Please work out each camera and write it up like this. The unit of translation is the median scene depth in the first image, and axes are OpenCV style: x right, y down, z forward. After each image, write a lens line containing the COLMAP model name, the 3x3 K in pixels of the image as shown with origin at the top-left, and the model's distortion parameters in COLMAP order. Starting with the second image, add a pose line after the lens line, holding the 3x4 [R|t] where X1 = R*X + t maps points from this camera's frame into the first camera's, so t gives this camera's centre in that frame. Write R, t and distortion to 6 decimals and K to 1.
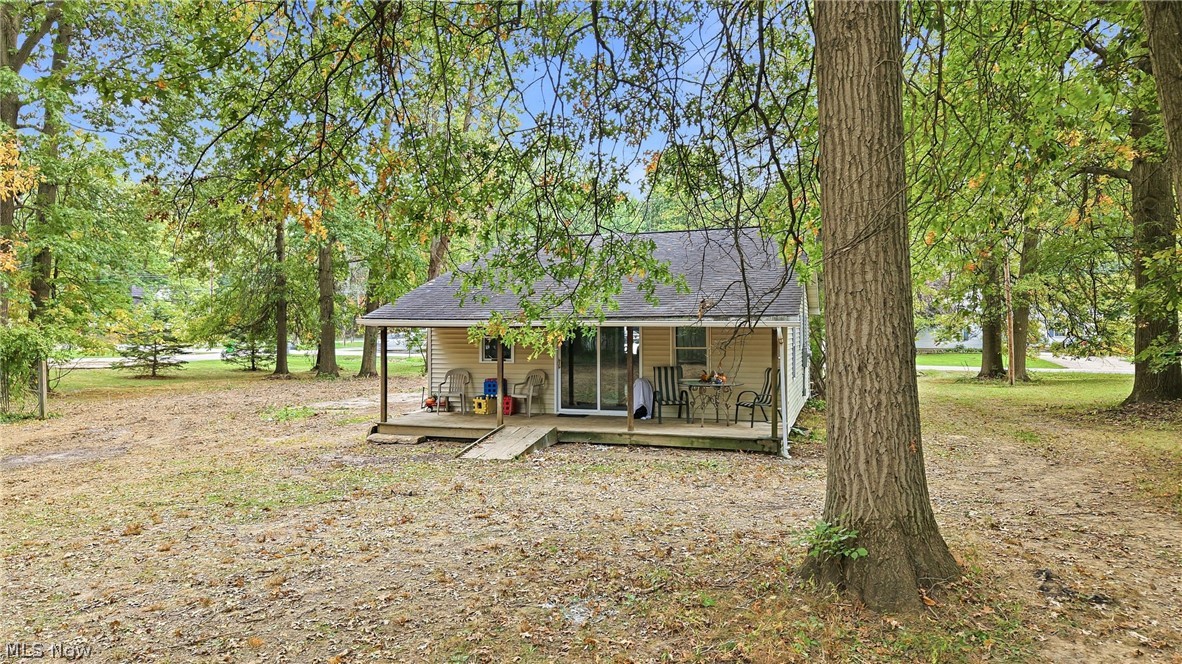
lens RADIAL K [[827.7, 0, 578.2], [0, 827.7, 327.6], [0, 0, 1]] dist [0.005977, -0.005128]
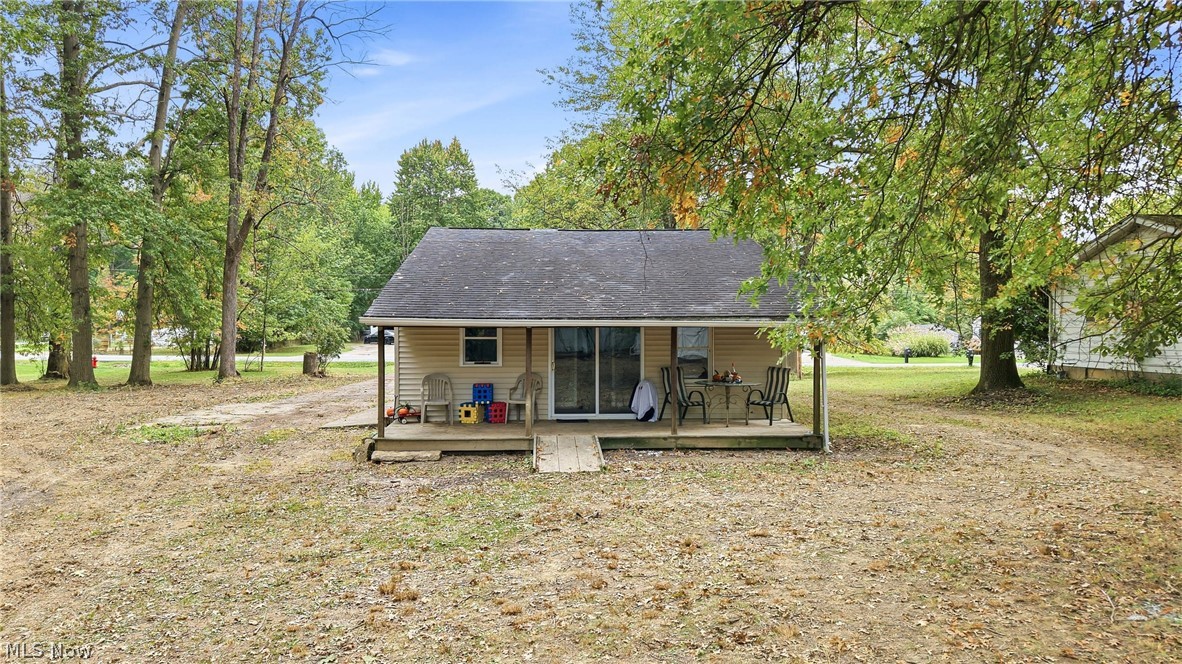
lens RADIAL K [[827.7, 0, 578.2], [0, 827.7, 327.6], [0, 0, 1]] dist [0.005977, -0.005128]
pose [[0.931162, 0.001210, 0.364605, -0.344222], [-0.001362, 0.999999, 0.000161, -0.000073], [-0.364604, -0.000647, 0.931162, 0.119987]]
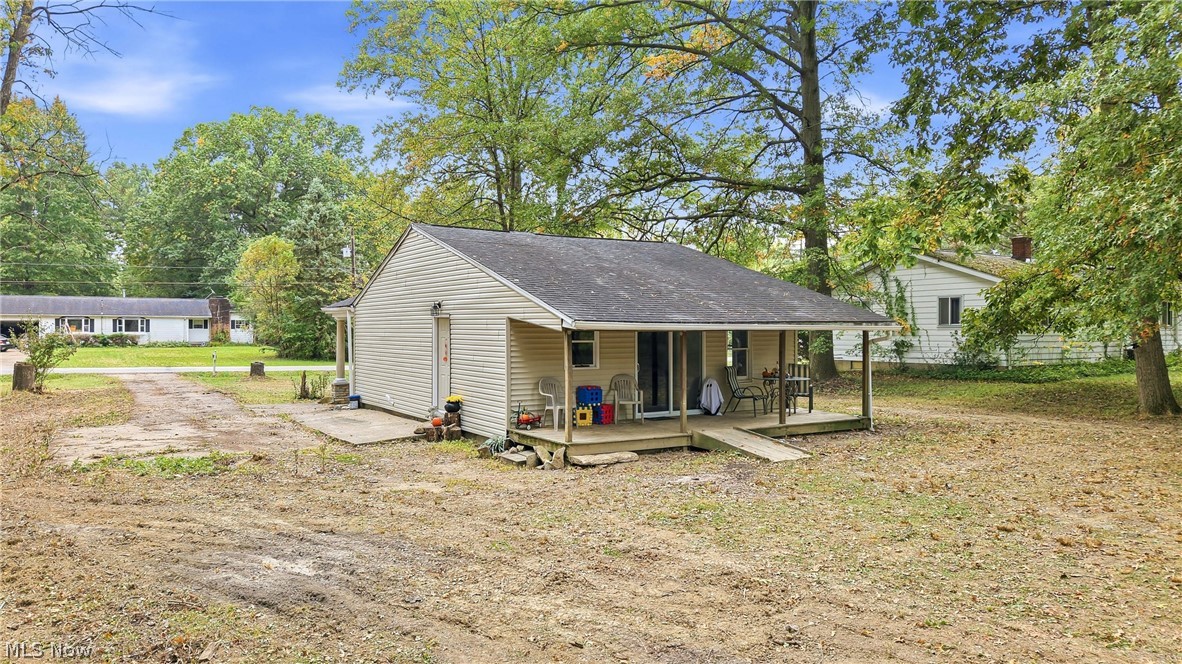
lens RADIAL K [[827.7, 0, 578.2], [0, 827.7, 327.6], [0, 0, 1]] dist [0.005977, -0.005128]
pose [[0.632764, 0.002643, 0.774341, -0.850104], [-0.000456, 0.999995, -0.003040, -0.000966], [-0.774345, 0.001571, 0.632762, 0.437705]]
